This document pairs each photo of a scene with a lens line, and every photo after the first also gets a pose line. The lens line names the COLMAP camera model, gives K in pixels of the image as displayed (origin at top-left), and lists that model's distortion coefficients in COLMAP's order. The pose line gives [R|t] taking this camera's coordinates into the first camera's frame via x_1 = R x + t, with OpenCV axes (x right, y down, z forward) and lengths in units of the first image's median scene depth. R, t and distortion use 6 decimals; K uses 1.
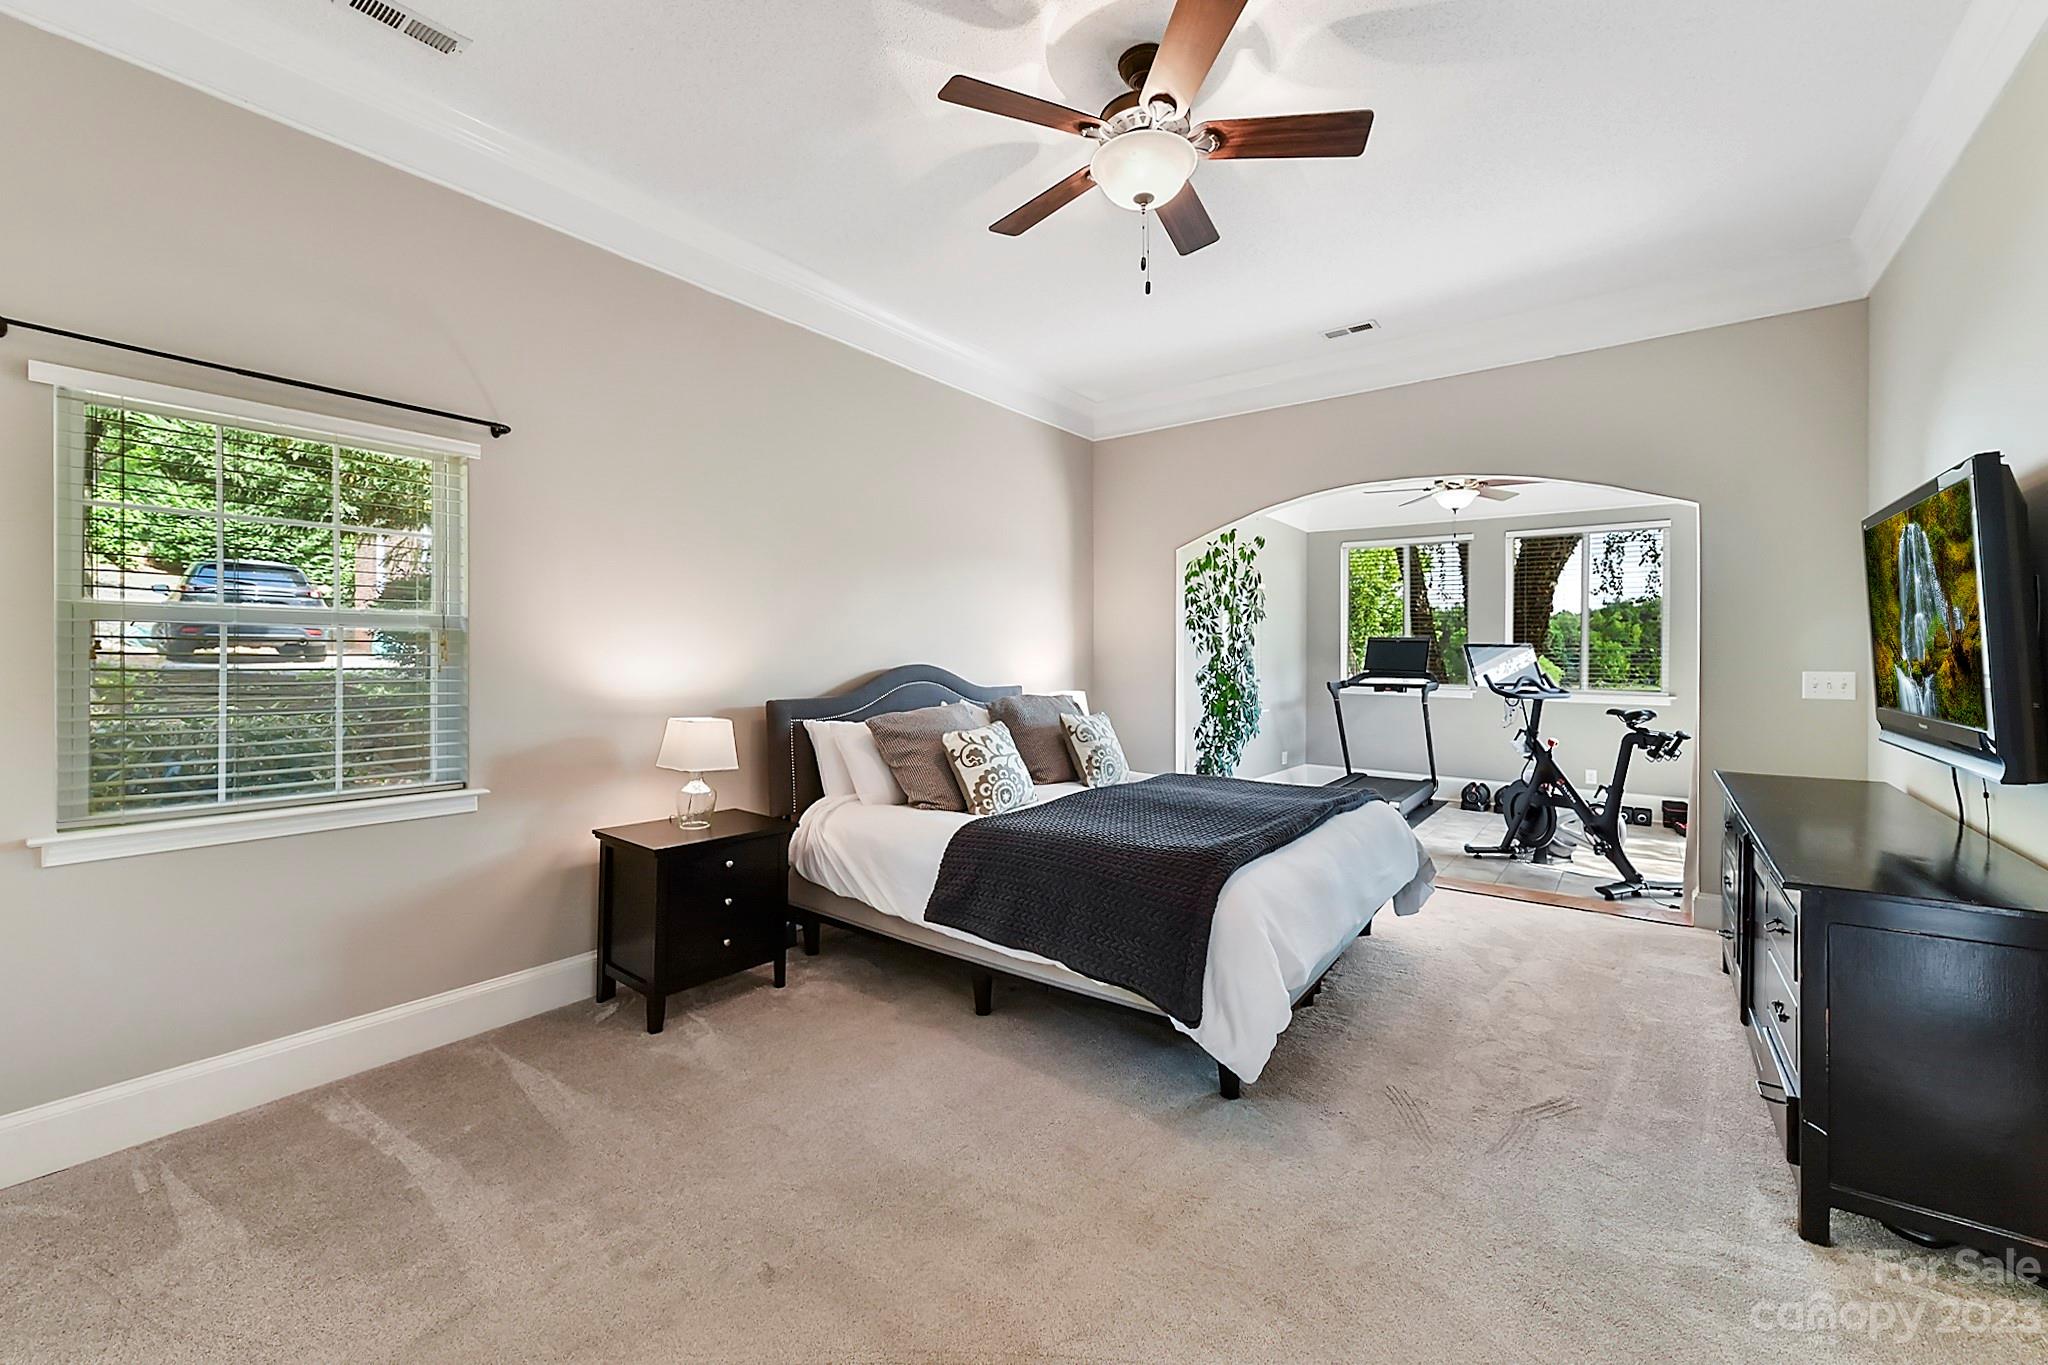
lens RADIAL K [[815.8, 0, 1023.1], [0, 815.8, 669.5], [0, 0, 1]] dist [0.003304, -0.000575]
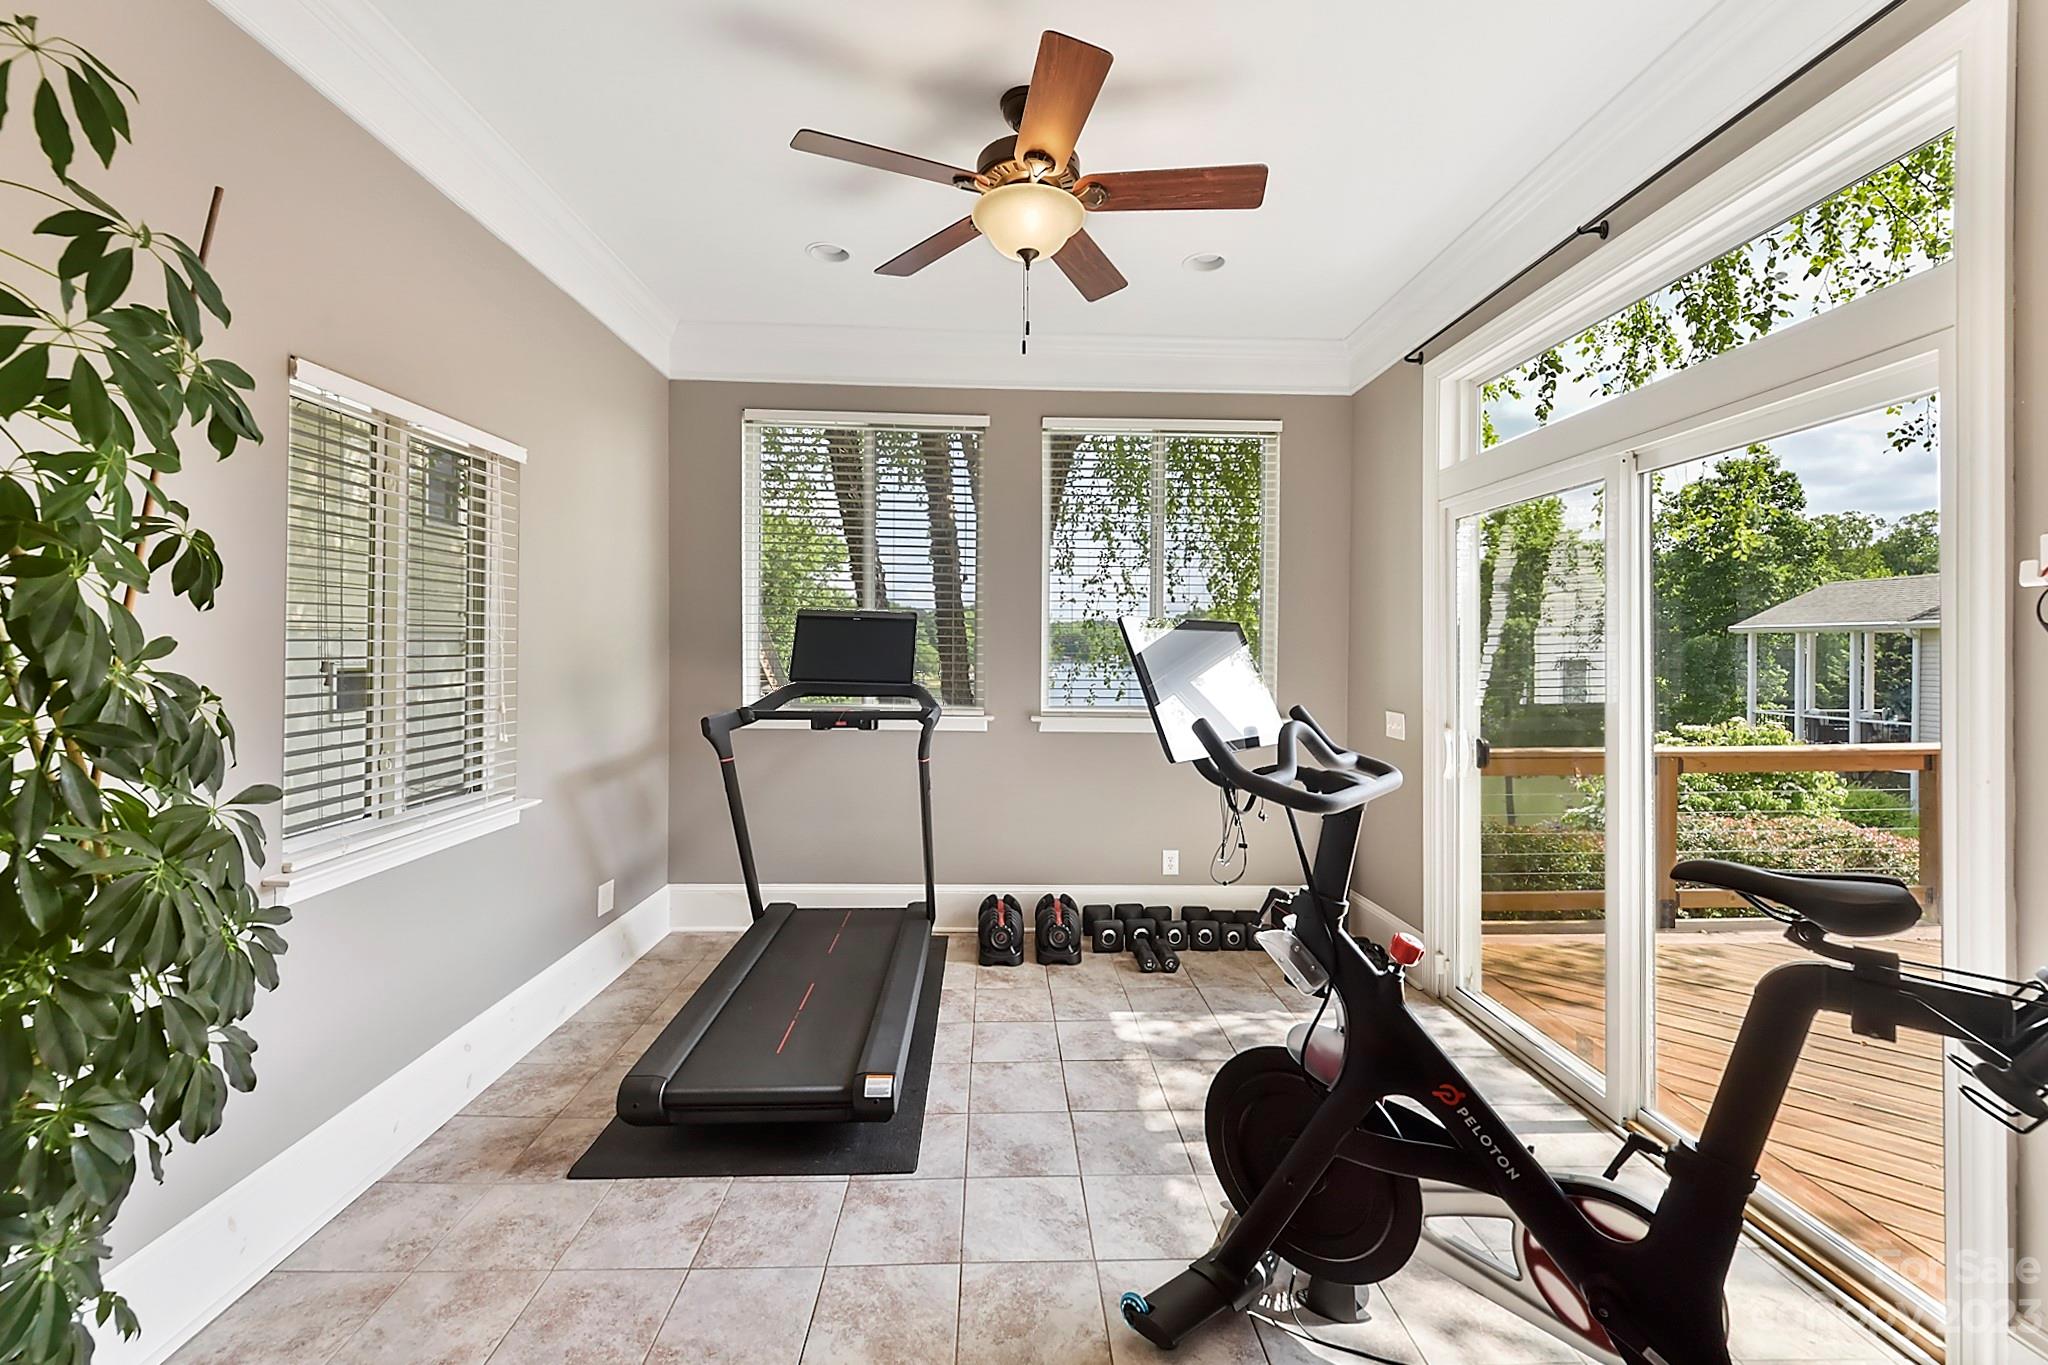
lens RADIAL K [[815.8, 0, 1022.4], [0, 815.8, 666.8], [0, 0, 1]] dist [0.003304, -0.000575]
pose [[0.776966, -0.009632, 0.629469, 0.251510], [0.003564, 0.999934, 0.010902, -0.012655], [-0.629532, -0.006228, 0.776949, 0.612299]]
